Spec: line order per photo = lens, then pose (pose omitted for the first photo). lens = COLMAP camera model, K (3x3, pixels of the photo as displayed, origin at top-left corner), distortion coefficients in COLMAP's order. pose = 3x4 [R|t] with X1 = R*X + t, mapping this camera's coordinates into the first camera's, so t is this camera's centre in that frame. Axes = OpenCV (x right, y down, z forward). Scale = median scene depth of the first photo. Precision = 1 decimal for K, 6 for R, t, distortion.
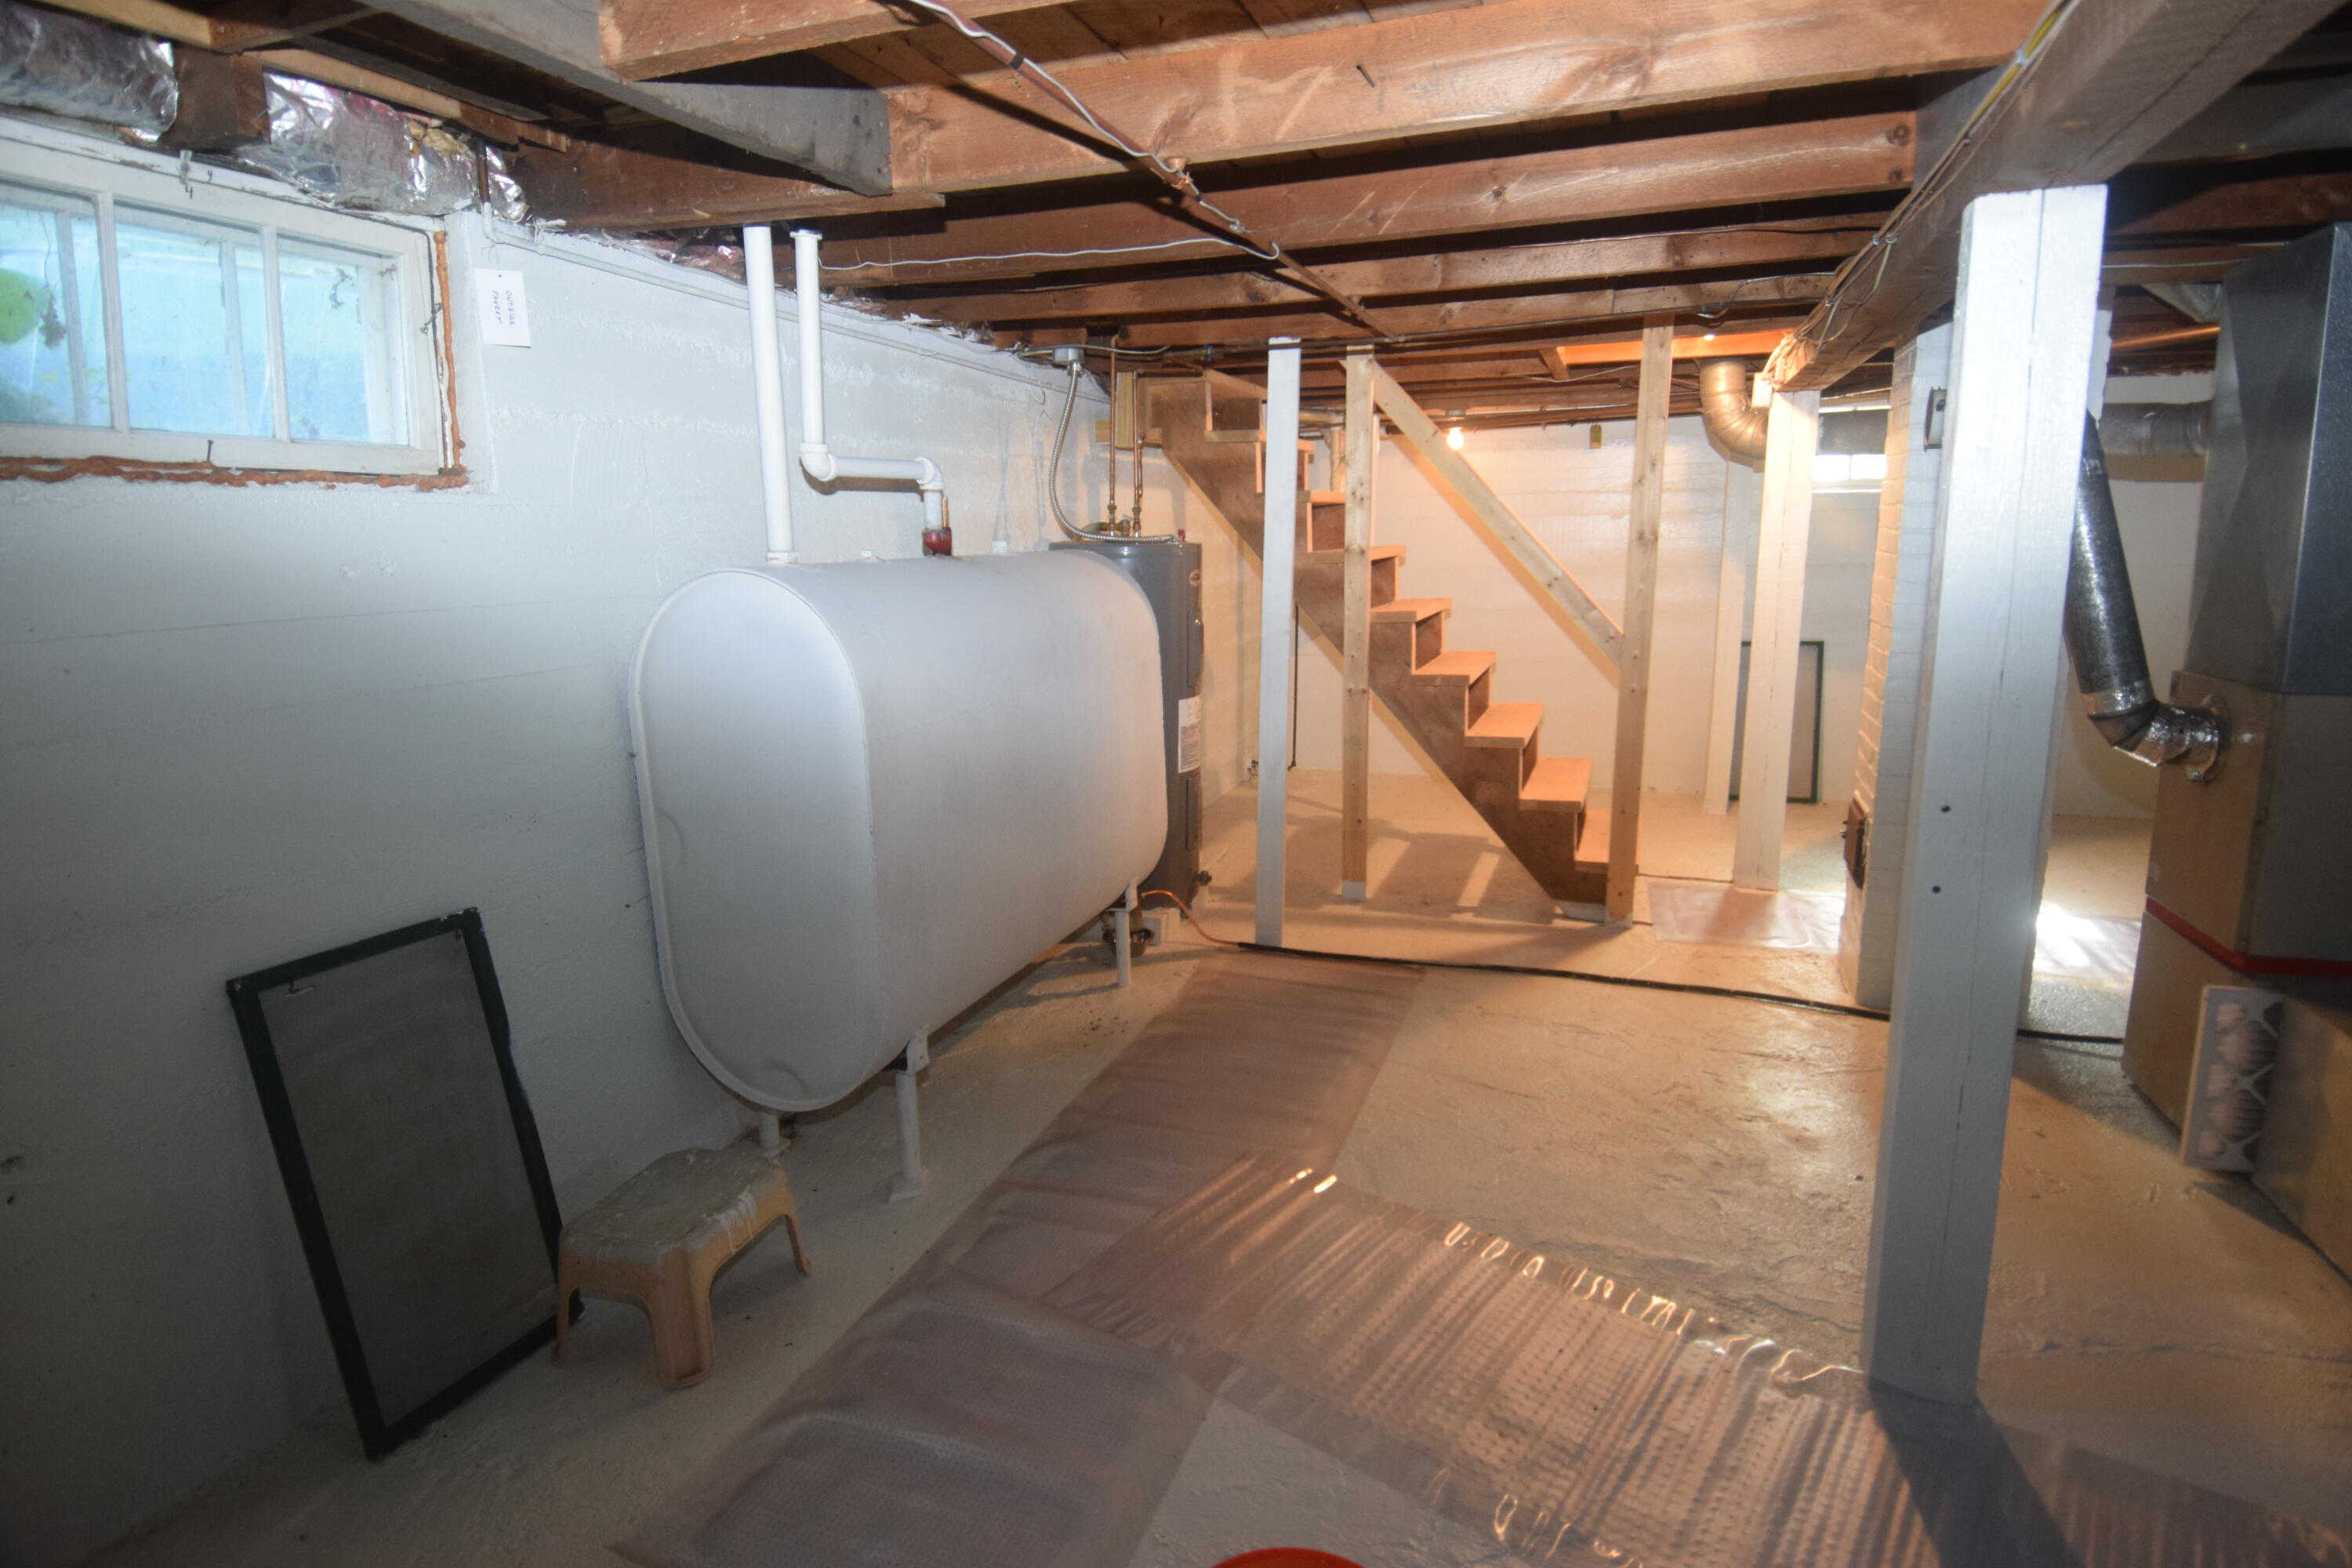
lens RADIAL K [[1205.5, 0, 1186.7], [0, 1205.5, 784.1], [0, 0, 1]] dist [-0.006338, -0.007496]
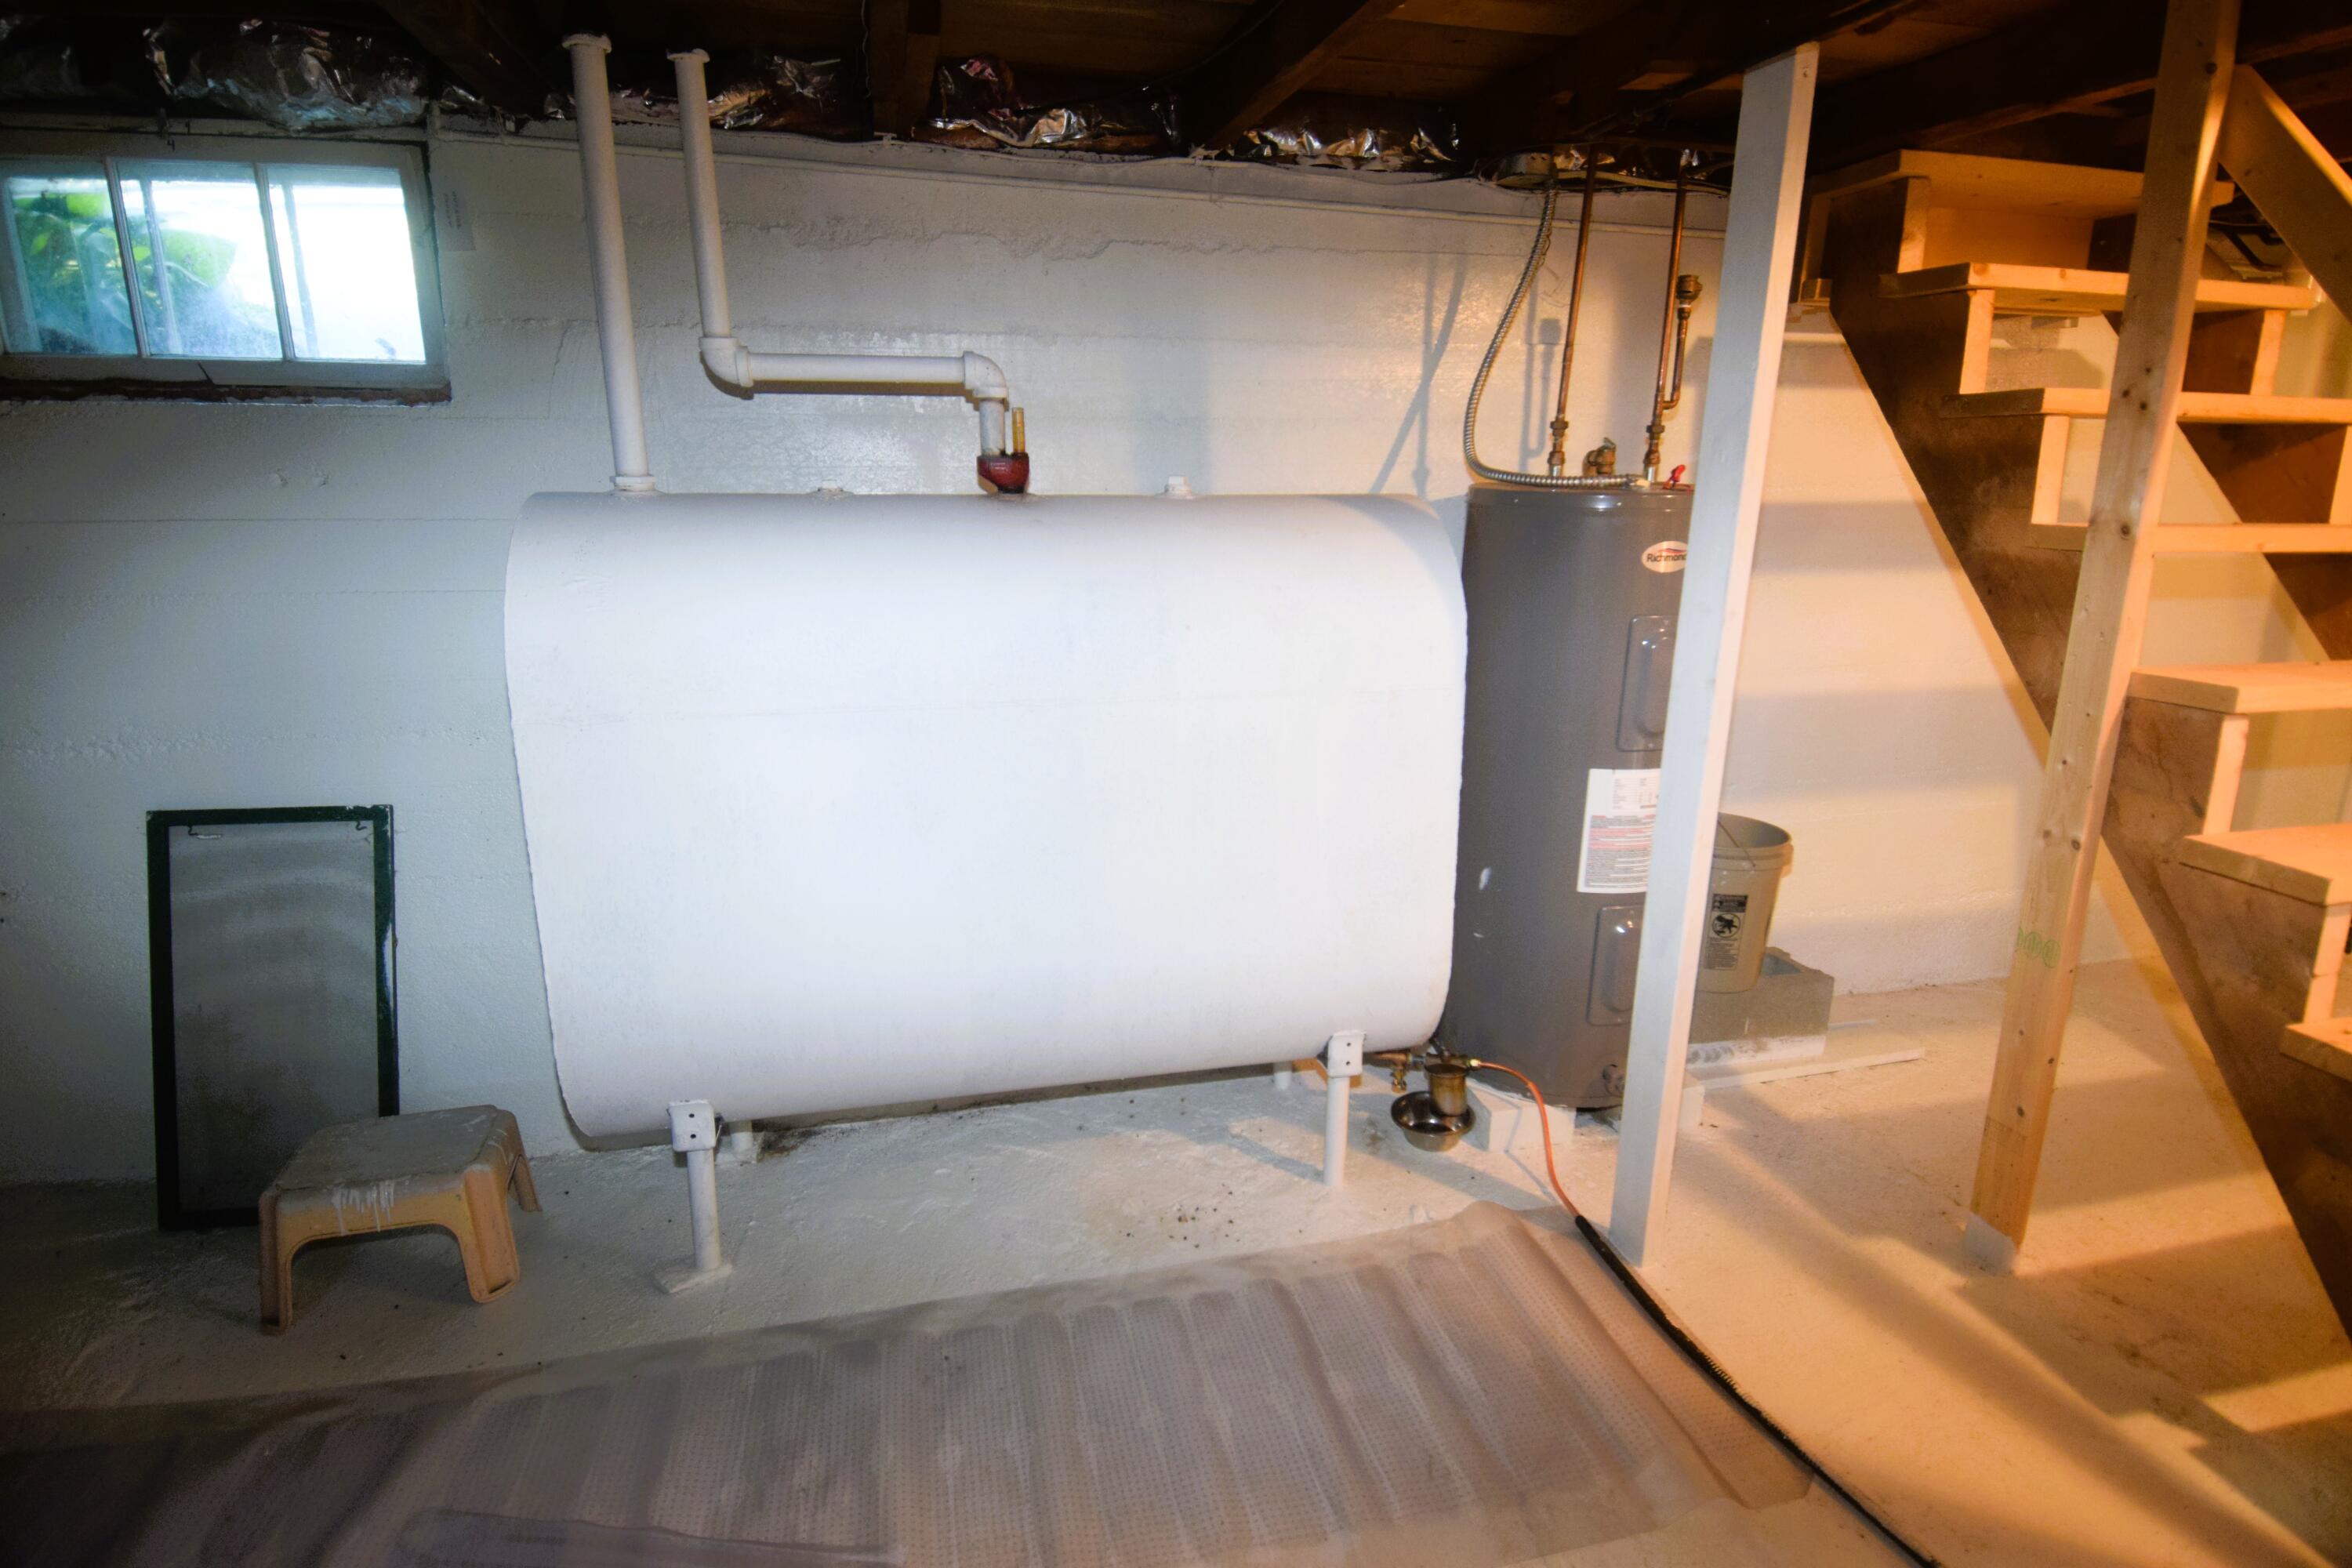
lens RADIAL K [[1205.5, 0, 1184.4], [0, 1205.5, 773.8], [0, 0, 1]] dist [-0.006338, -0.007496]
pose [[0.555893, 0.227891, -0.799405, 0.450865], [-0.189721, 0.971086, 0.144904, -0.148586], [0.809314, 0.071113, 0.583056, 0.676007]]
